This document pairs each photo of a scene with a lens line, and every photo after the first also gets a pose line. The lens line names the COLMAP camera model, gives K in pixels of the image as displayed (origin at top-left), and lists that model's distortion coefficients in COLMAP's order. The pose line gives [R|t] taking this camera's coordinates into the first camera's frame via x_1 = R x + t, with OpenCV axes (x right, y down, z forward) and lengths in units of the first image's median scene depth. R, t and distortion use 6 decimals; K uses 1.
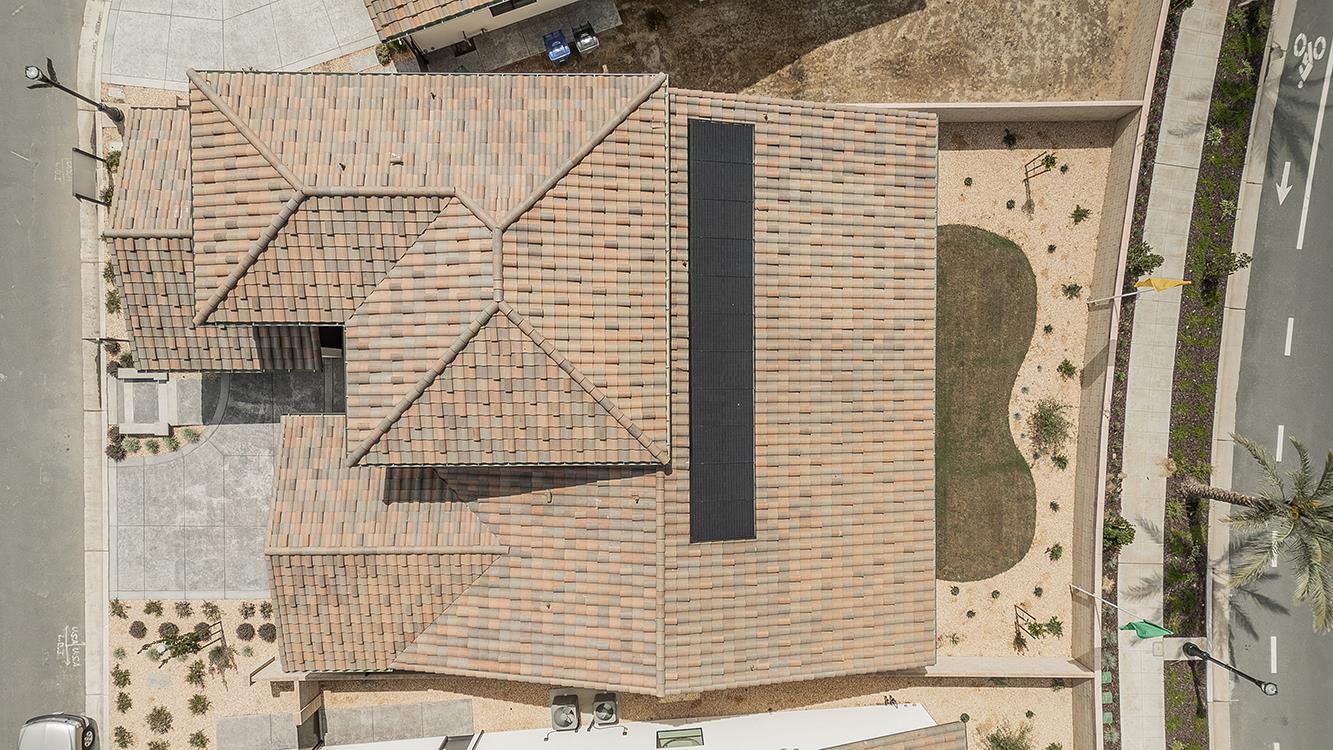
lens RADIAL K [[931.6, 0, 667.7], [0, 931.6, 397.6], [0, 0, 1]] dist [0.081220, -0.058578]
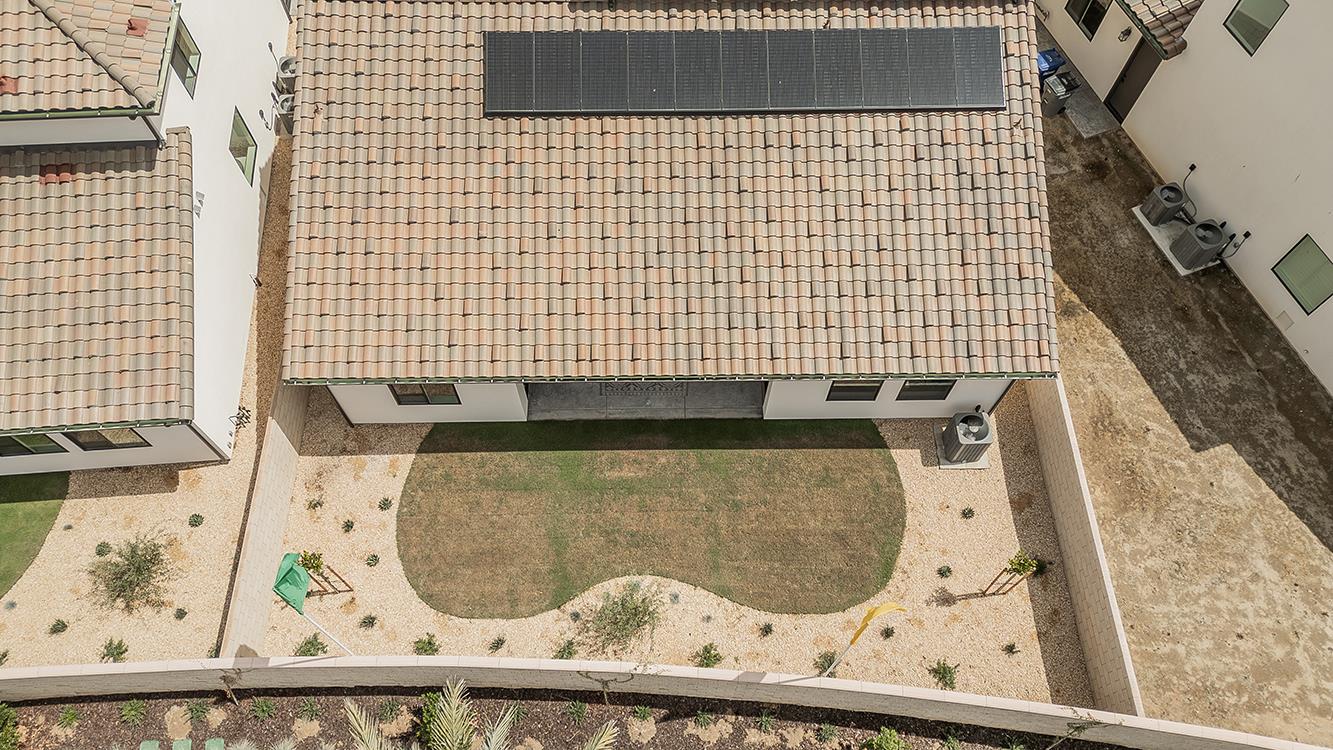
lens RADIAL K [[931.6, 0, 667.7], [0, 931.6, 397.6], [0, 0, 1]] dist [0.081220, -0.058578]
pose [[0.015164, 0.886175, -0.463103, 0.564938], [-0.999480, 0.000259, -0.032232, 0.018544], [-0.028444, 0.463351, 0.885718, 0.341970]]
